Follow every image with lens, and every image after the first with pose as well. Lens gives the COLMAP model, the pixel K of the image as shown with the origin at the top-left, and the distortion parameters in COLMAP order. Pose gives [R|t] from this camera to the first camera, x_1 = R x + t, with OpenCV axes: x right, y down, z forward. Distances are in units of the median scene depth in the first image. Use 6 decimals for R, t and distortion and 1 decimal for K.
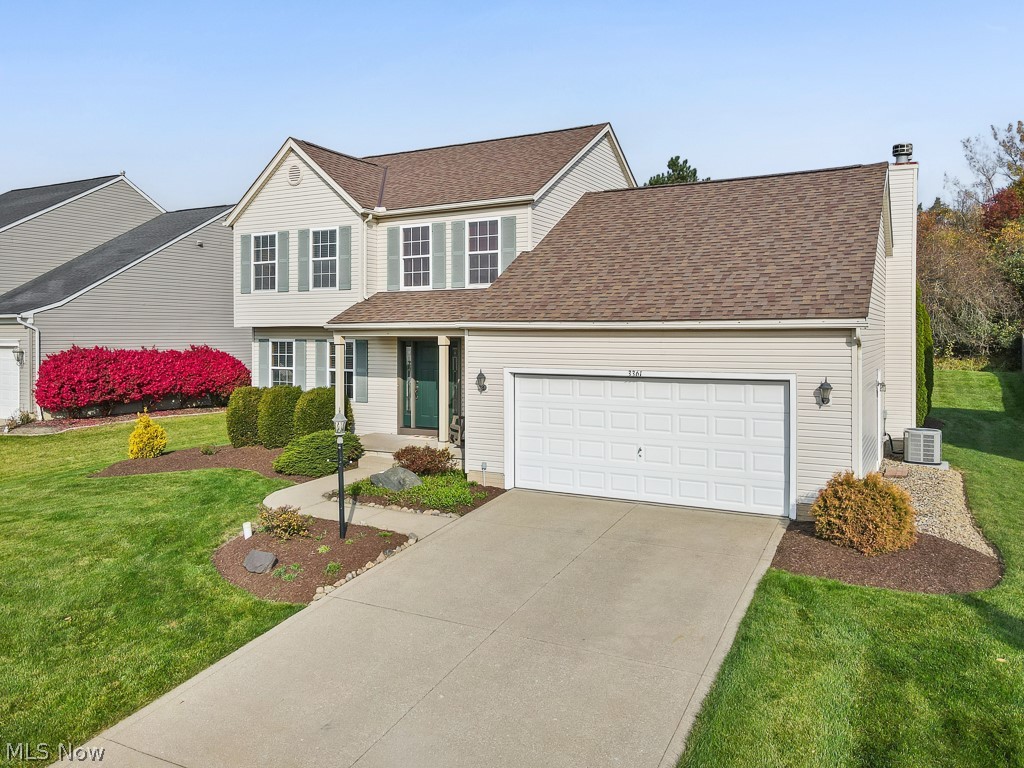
lens RADIAL K [[770.0, 0, 511.4], [0, 770.0, 345.6], [0, 0, 1]] dist [0.004156, 0.001395]
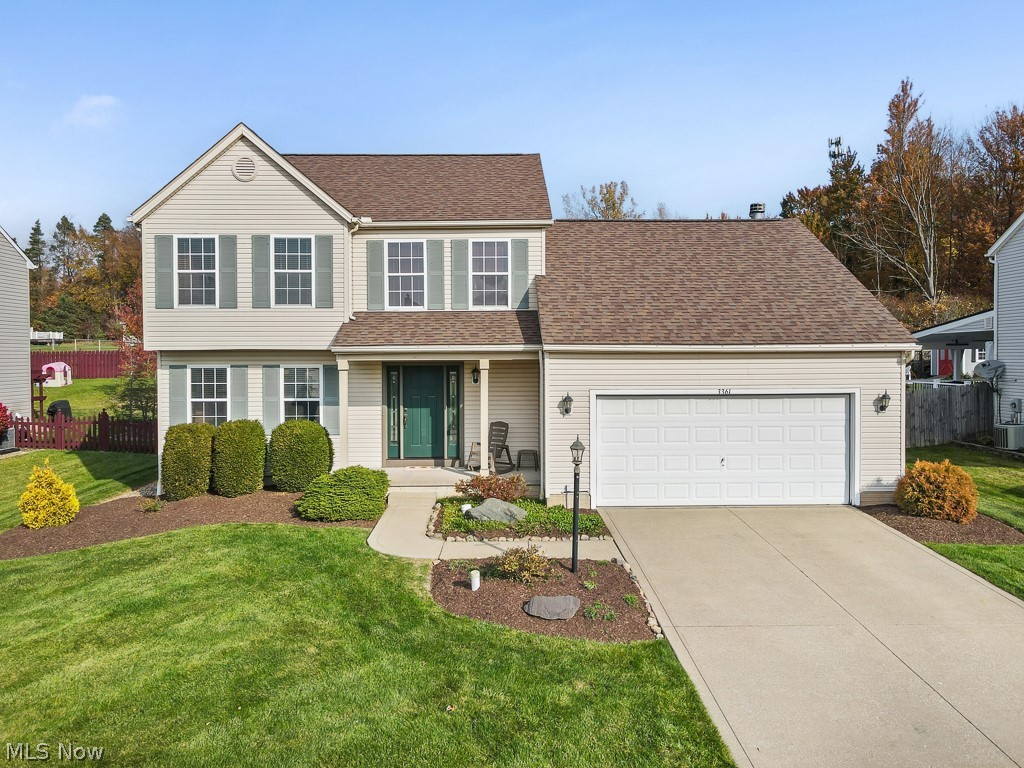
lens RADIAL K [[750.9, 0, 512.0], [0, 750.9, 384.0], [0, 0, 1]] dist [0.008198, 0.012928]
pose [[0.867723, -0.020948, 0.496607, -0.462950], [0.012454, 0.999714, 0.020410, -0.000558], [-0.496892, -0.011526, 0.867736, 0.150305]]
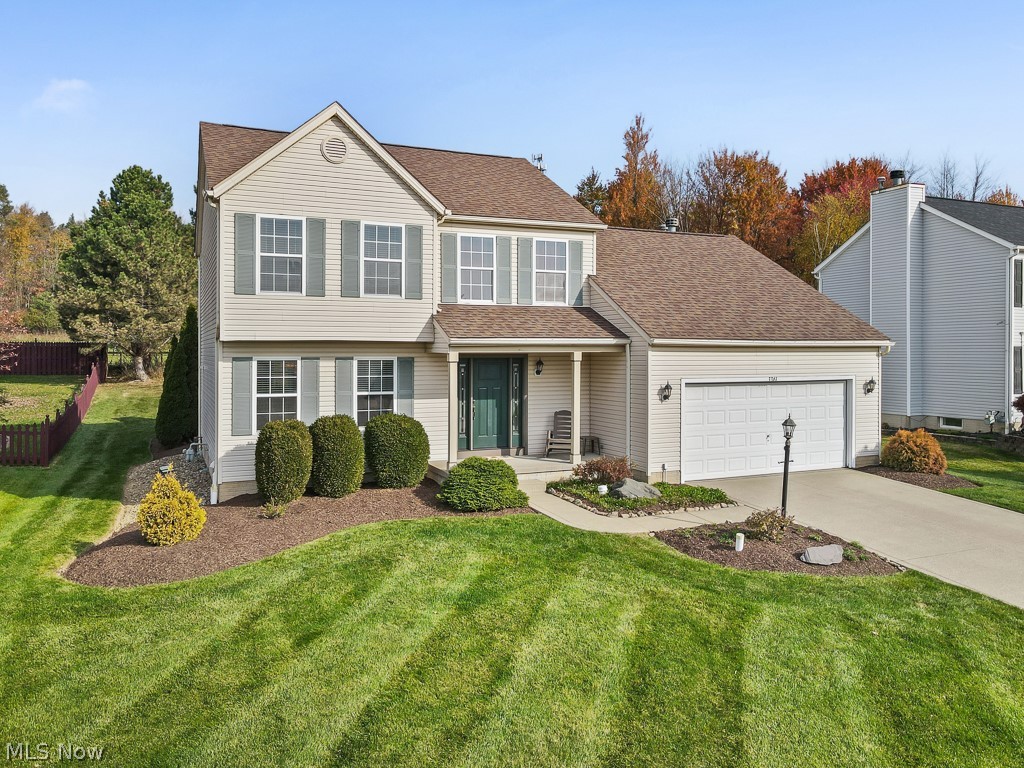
lens RADIAL K [[758.1, 0, 514.5], [0, 758.1, 364.9], [0, 0, 1]] dist [0.009215, 0.006427]
pose [[0.604499, -0.012786, 0.796503, -0.835783], [0.014467, 0.999882, 0.005072, -0.001158], [-0.796474, 0.008457, 0.604613, 0.400763]]
